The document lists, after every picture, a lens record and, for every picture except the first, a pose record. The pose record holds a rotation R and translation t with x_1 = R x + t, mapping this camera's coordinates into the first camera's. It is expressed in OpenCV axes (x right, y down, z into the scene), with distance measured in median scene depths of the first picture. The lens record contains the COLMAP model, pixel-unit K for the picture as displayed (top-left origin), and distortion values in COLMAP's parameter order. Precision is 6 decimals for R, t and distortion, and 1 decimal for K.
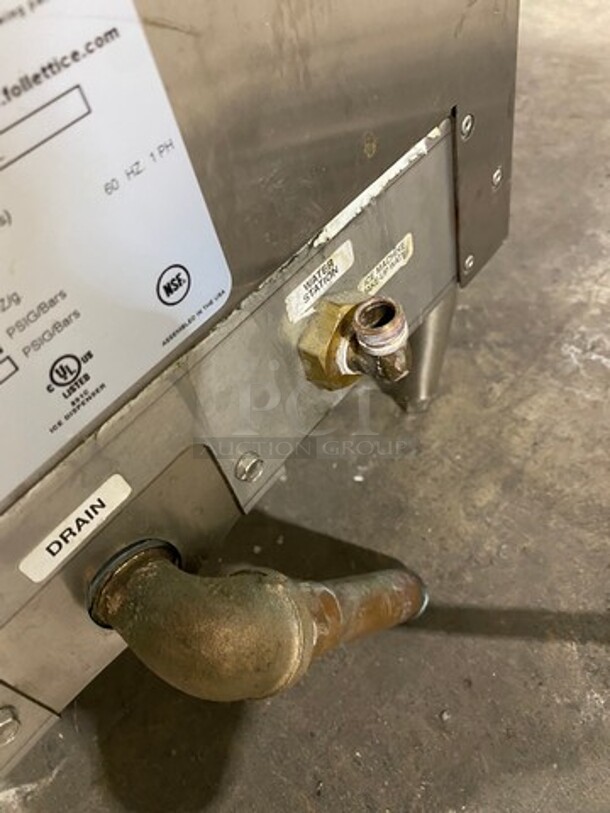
lens RADIAL K [[637.0, 0, 306.4], [0, 637.0, 385.8], [0, 0, 1]] dist [0.003229, 0.002053]
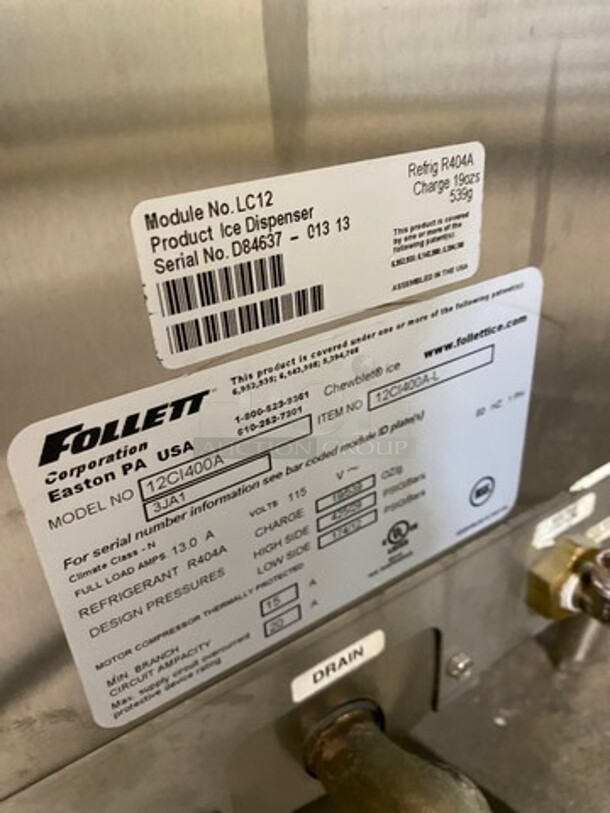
lens RADIAL K [[606.3, 0, 305.0], [0, 606.3, 406.5], [0, 0, 1]] dist [-0.001185, 0.002733]
pose [[0.947292, 0.244282, -0.207278, -0.262947], [-0.296582, 0.913332, -0.279040, 0.101703], [0.121149, 0.325807, 0.937642, -0.180307]]
